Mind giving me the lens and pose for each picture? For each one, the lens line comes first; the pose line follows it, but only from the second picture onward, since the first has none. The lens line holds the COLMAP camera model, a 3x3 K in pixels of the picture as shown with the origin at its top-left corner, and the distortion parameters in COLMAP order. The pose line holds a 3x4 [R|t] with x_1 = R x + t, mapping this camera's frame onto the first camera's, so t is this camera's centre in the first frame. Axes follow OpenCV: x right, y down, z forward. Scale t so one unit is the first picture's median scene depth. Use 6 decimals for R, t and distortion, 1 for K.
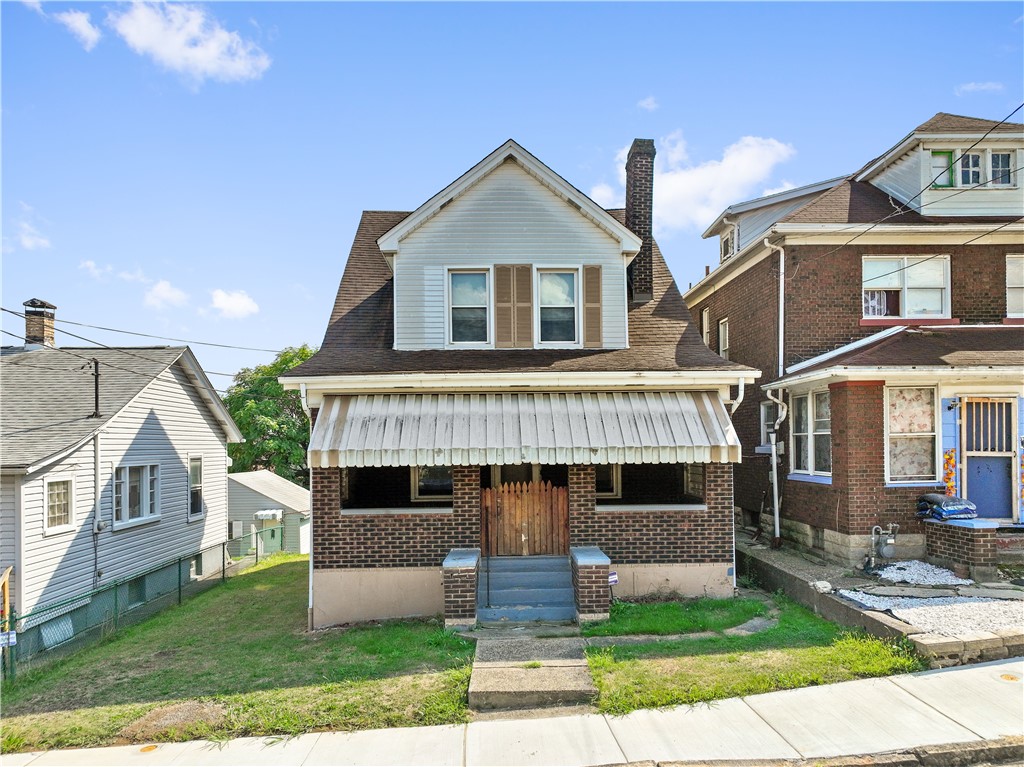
lens RADIAL K [[721.1, 0, 512.0], [0, 721.1, 383.5], [0, 0, 1]] dist [0.002918, 0.004437]
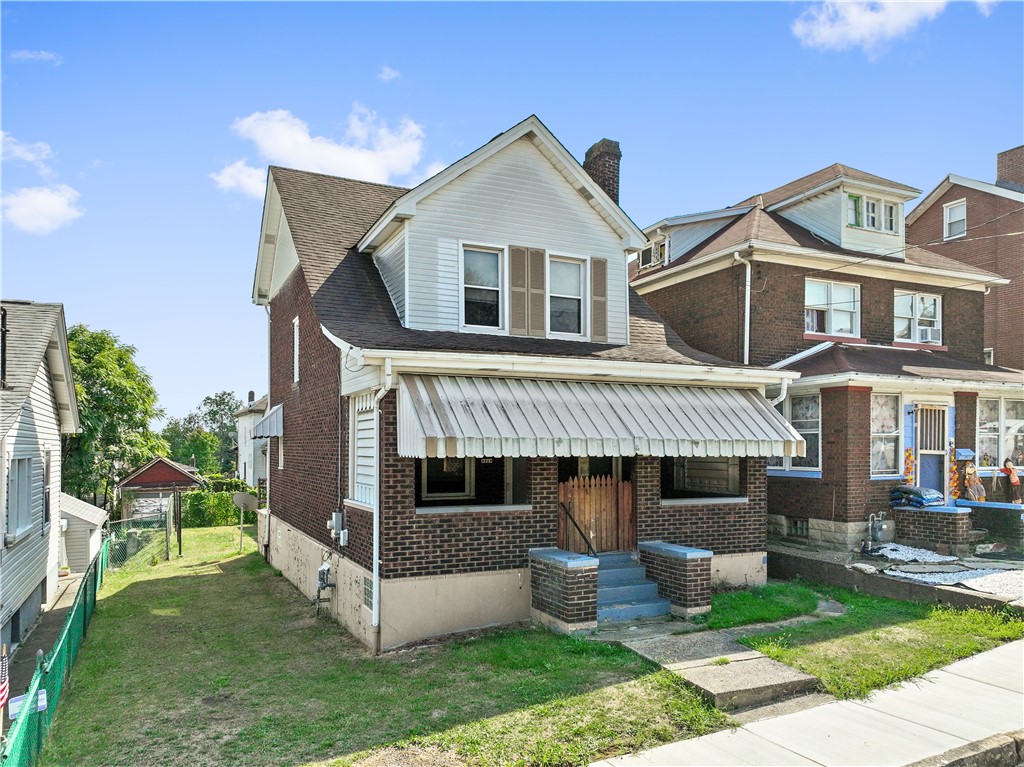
lens RADIAL K [[726.0, 0, 490.7], [0, 726.0, 391.4], [0, 0, 1]] dist [0.003561, 0.001904]
pose [[0.921481, 0.043947, 0.385929, -0.490745], [-0.045148, 0.998963, -0.005955, 0.037465], [-0.385791, -0.011937, 0.922509, 0.171931]]
